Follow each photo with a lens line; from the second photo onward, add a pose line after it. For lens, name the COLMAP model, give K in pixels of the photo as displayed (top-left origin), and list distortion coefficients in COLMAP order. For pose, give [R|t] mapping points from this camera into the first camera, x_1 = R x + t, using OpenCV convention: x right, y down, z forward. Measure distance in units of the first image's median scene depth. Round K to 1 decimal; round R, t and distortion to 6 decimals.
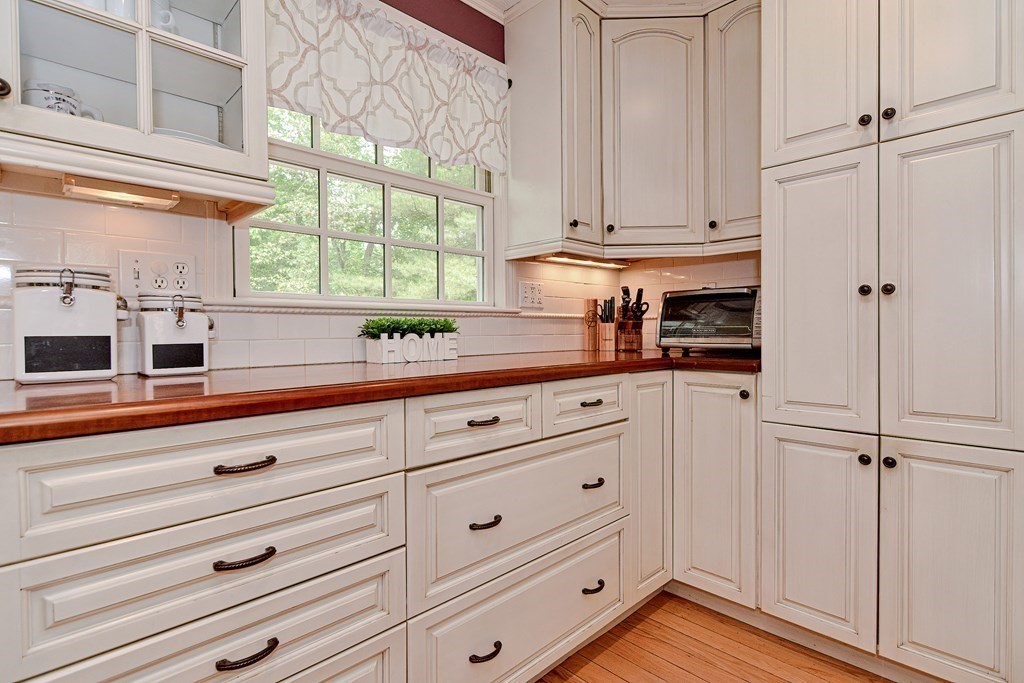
lens RADIAL K [[494.6, 0, 512.0], [0, 494.6, 341.5], [0, 0, 1]] dist [-0.003501, -0.008955]
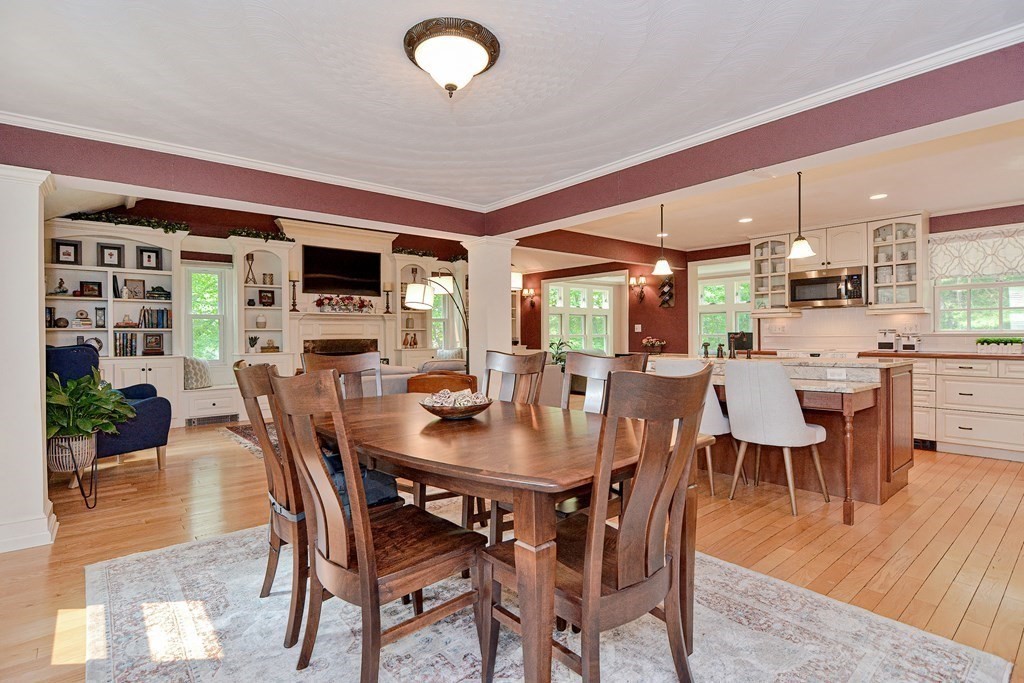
lens RADIAL K [[494.6, 0, 512.0], [0, 494.6, 341.5], [0, 0, 1]] dist [-0.003501, -0.008955]
pose [[-0.081429, 0.025154, -0.996362, 2.972781], [-0.011481, 0.999591, 0.026174, -0.072004], [0.996613, 0.013571, -0.081107, -1.624521]]
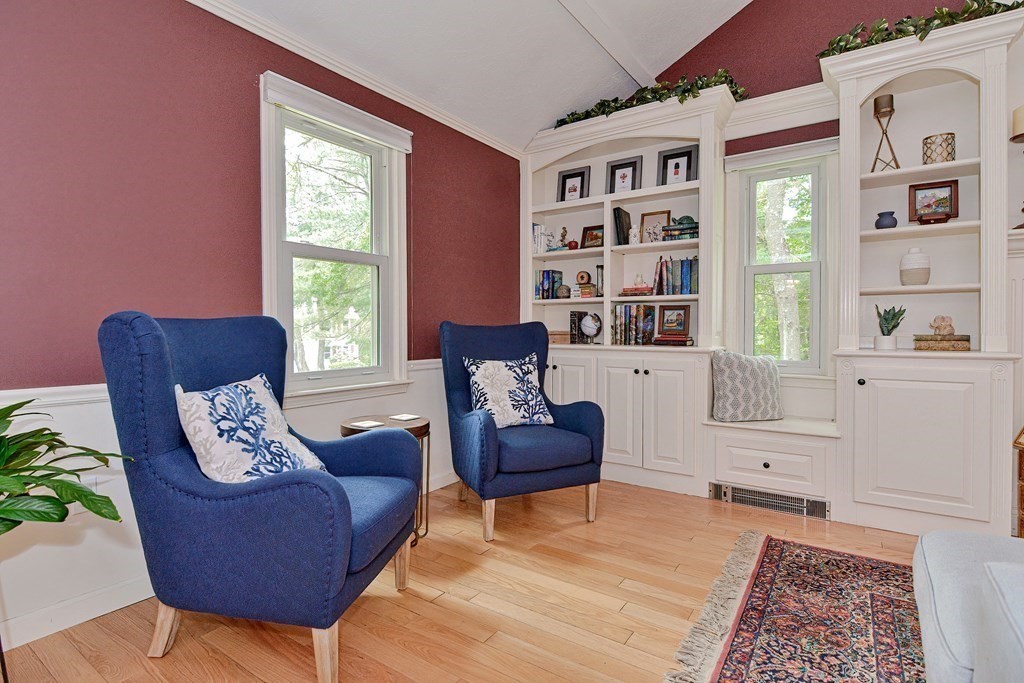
lens RADIAL K [[496.8, 0, 512.3], [0, 496.8, 329.7], [0, 0, 1]] dist [-0.000979, -0.000889]
pose [[-0.984873, 0.013987, -0.172712, 0.345831], [0.009832, 0.999642, 0.024889, 0.046083], [0.172998, 0.022814, -0.984658, -2.818353]]
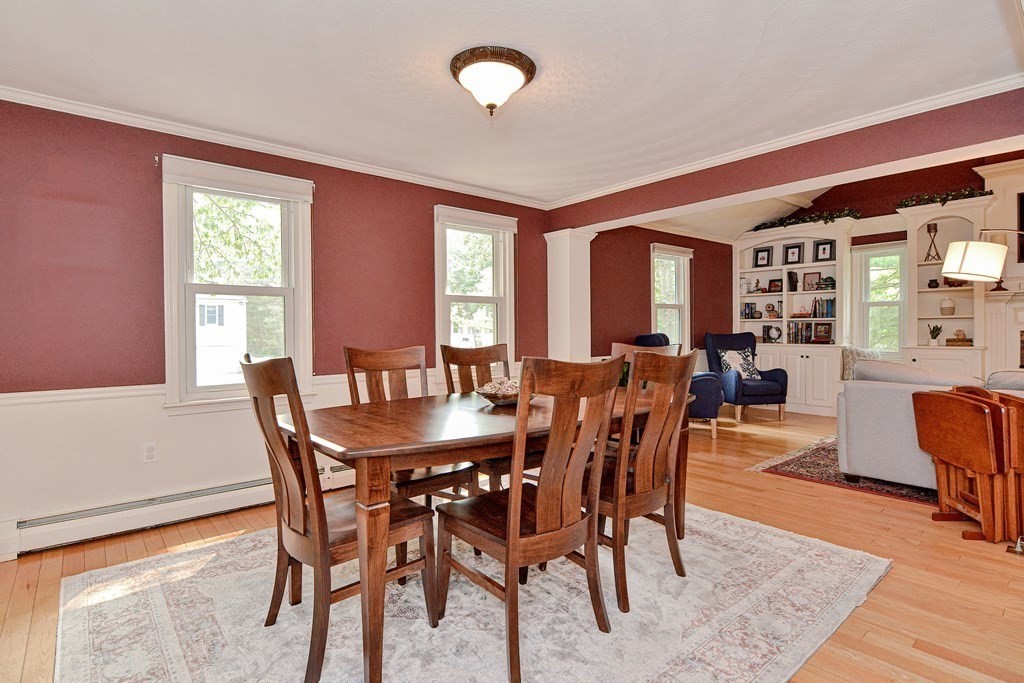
lens RADIAL K [[517.1, 0, 529.0], [0, 517.1, 328.0], [0, 0, 1]] dist [0.001261, 0.000035]
pose [[-0.998305, 0.018369, 0.055226, 1.483894], [0.019384, 0.999652, 0.017902, -0.081194], [-0.054878, 0.018942, -0.998313, -0.393083]]
